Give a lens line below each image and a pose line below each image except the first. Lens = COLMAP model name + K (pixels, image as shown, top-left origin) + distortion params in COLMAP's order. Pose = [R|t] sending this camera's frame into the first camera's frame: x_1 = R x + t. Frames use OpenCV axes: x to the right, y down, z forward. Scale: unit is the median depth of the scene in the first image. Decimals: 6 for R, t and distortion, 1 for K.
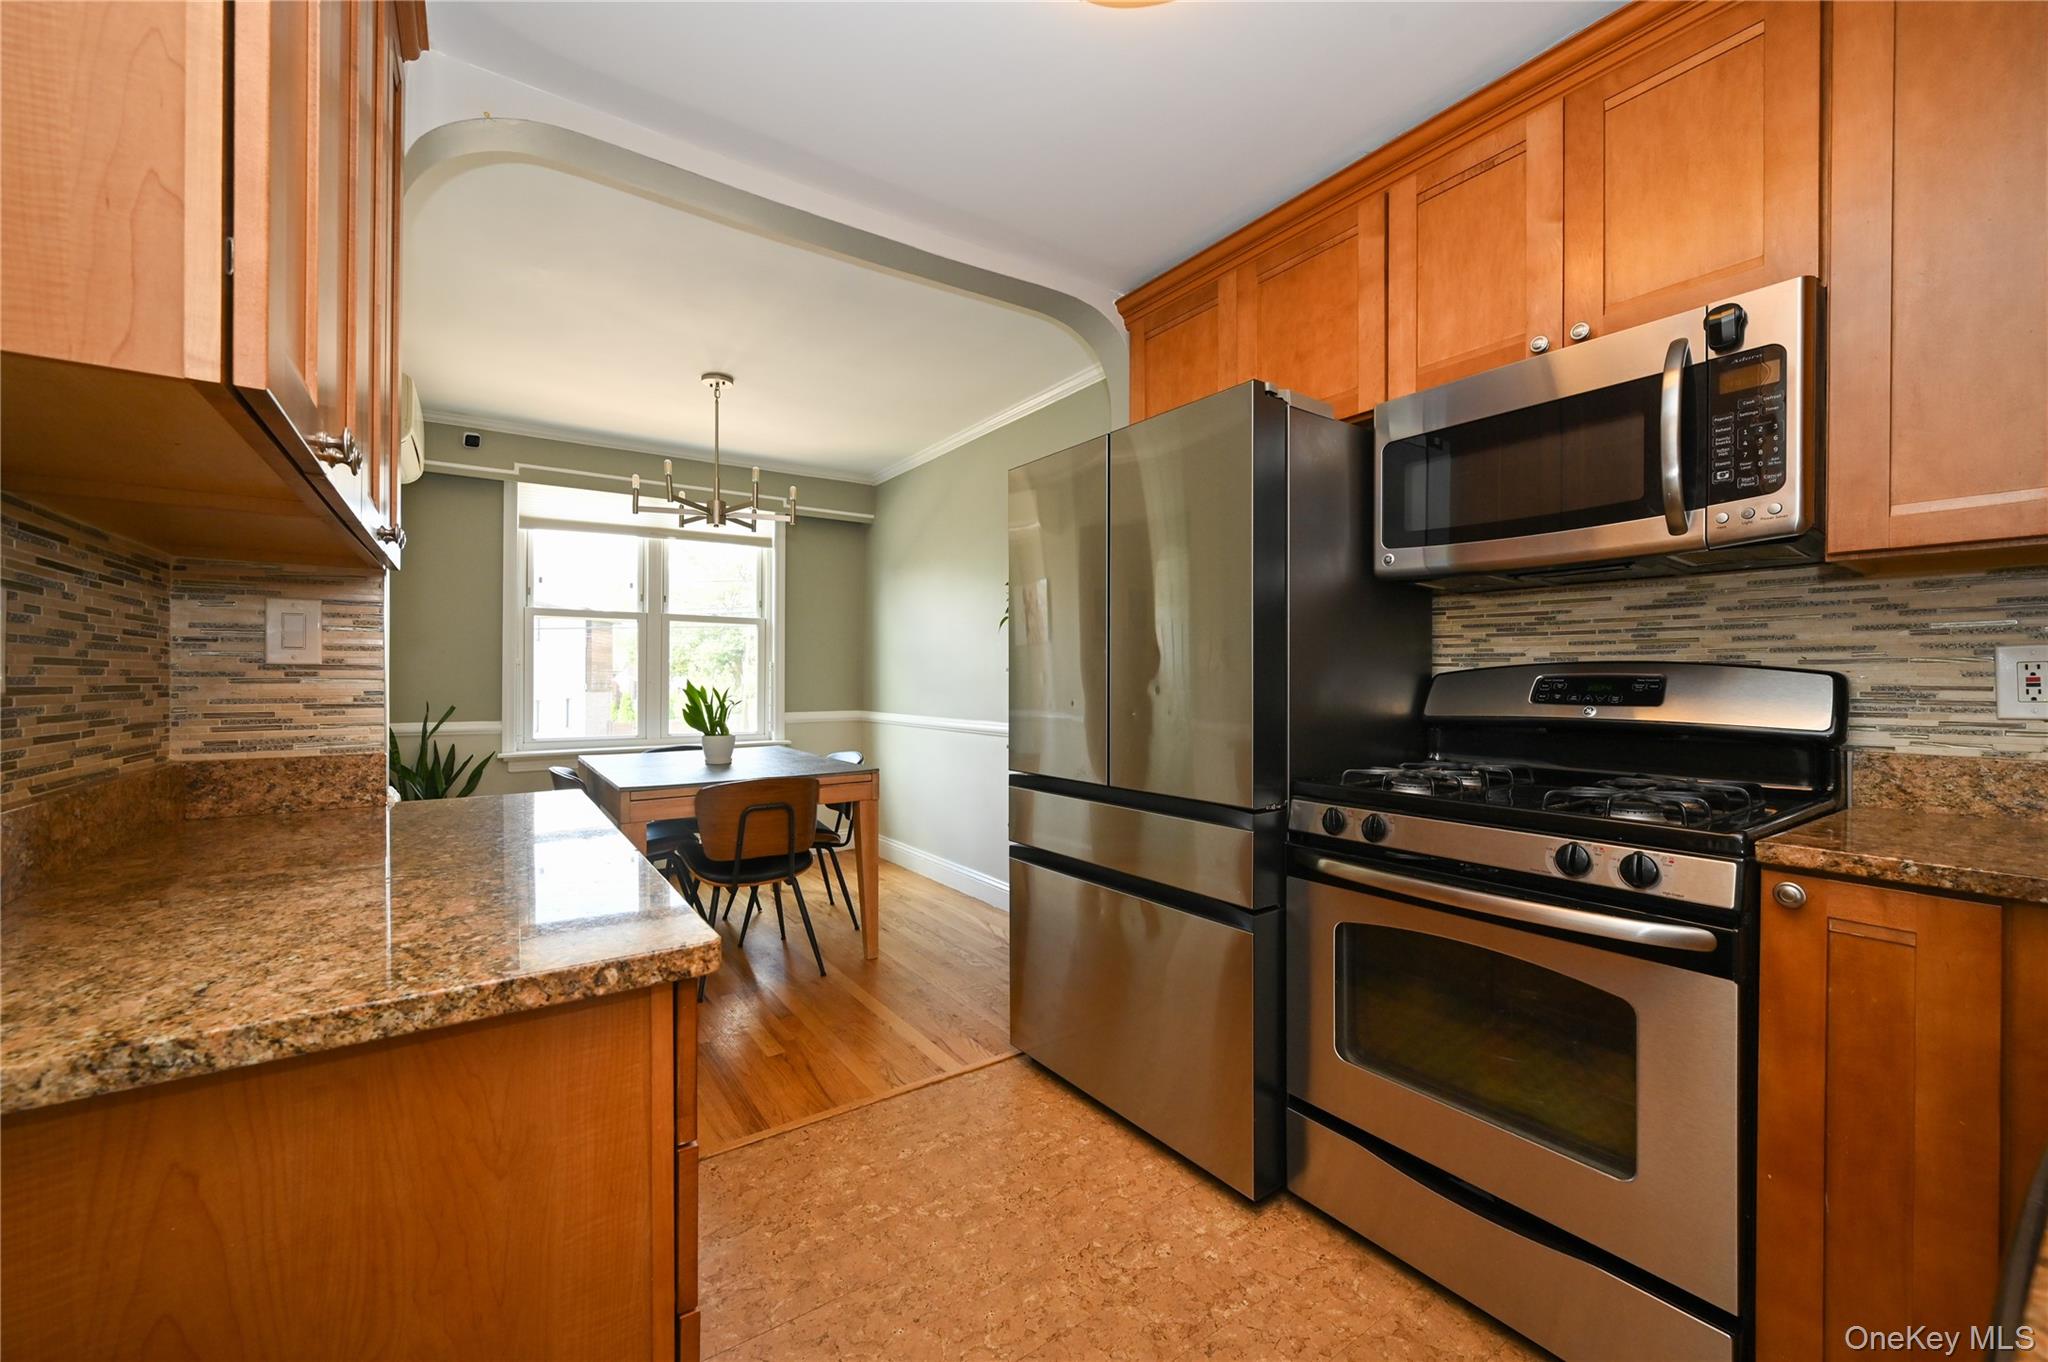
lens RADIAL K [[803.0, 0, 1028.7], [0, 803.0, 679.0], [0, 0, 1]] dist [0.000558, -0.000142]
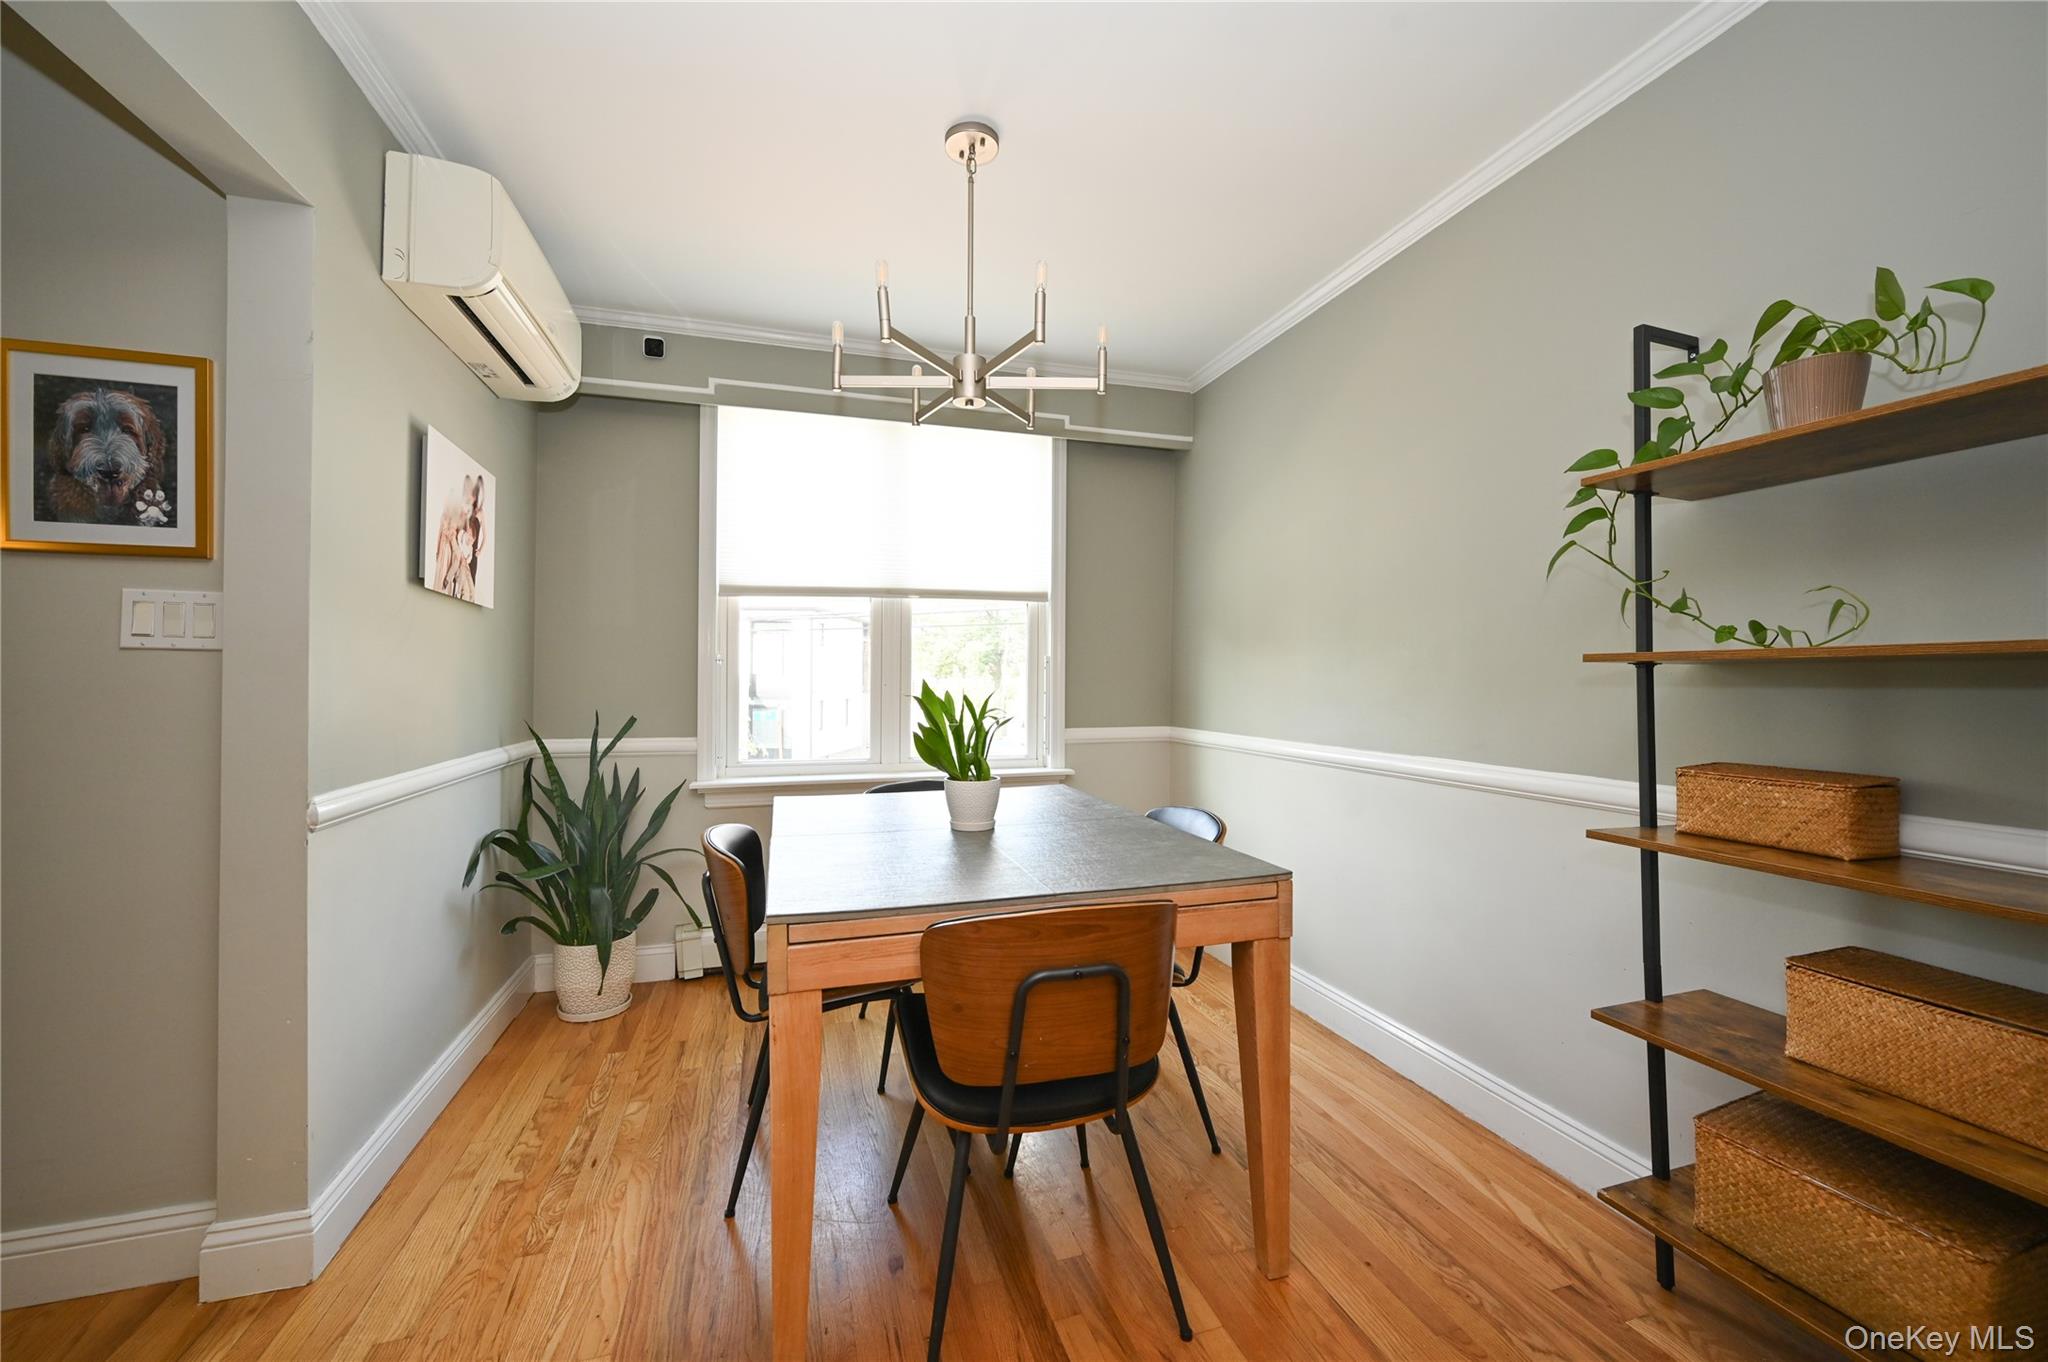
lens RADIAL K [[803.0, 0, 1027.3], [0, 803.0, 677.0], [0, 0, 1]] dist [0.000558, -0.000142]
pose [[0.952396, 0.000186, -0.304864, -0.173097], [-0.001307, 0.999993, -0.003474, 0.000049], [0.304861, 0.003707, 0.952390, 0.461640]]
